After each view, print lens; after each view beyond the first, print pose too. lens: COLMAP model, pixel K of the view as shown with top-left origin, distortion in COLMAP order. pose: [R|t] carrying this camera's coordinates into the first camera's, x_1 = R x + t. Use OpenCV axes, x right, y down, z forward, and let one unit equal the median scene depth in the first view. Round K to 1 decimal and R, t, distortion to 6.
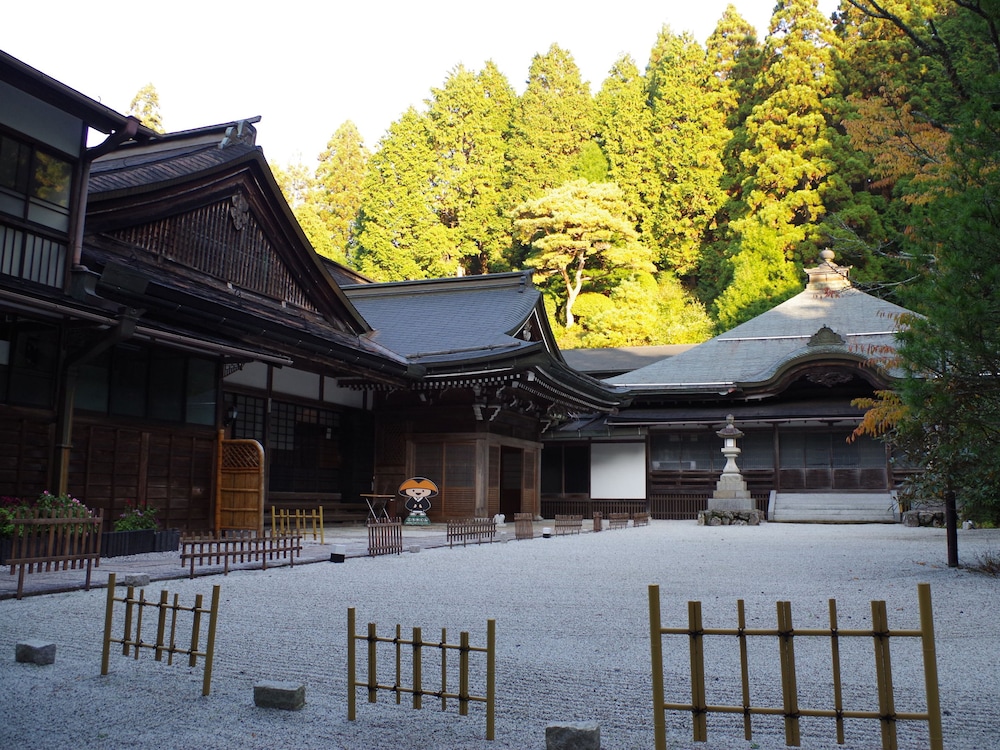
lens RADIAL K [[879.7, 0, 531.3], [0, 879.7, 377.6], [0, 0, 1]] dist [-0.063449, -0.004480]
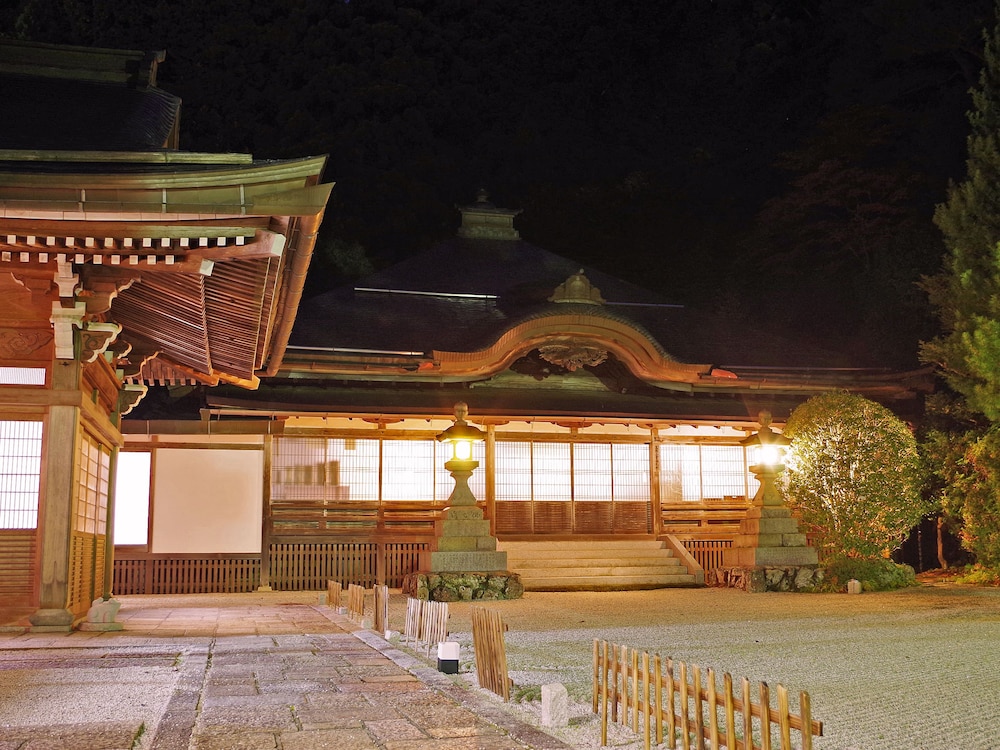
lens RADIAL K [[1071.4, 0, 526.2], [0, 1071.4, 371.4], [0, 0, 1]] dist [-0.086415, -0.005628]
pose [[0.820823, 0.077031, 0.565964, -0.156003], [-0.060923, 0.997019, -0.047343, 0.063463], [-0.567924, 0.004380, 0.823069, 0.491978]]
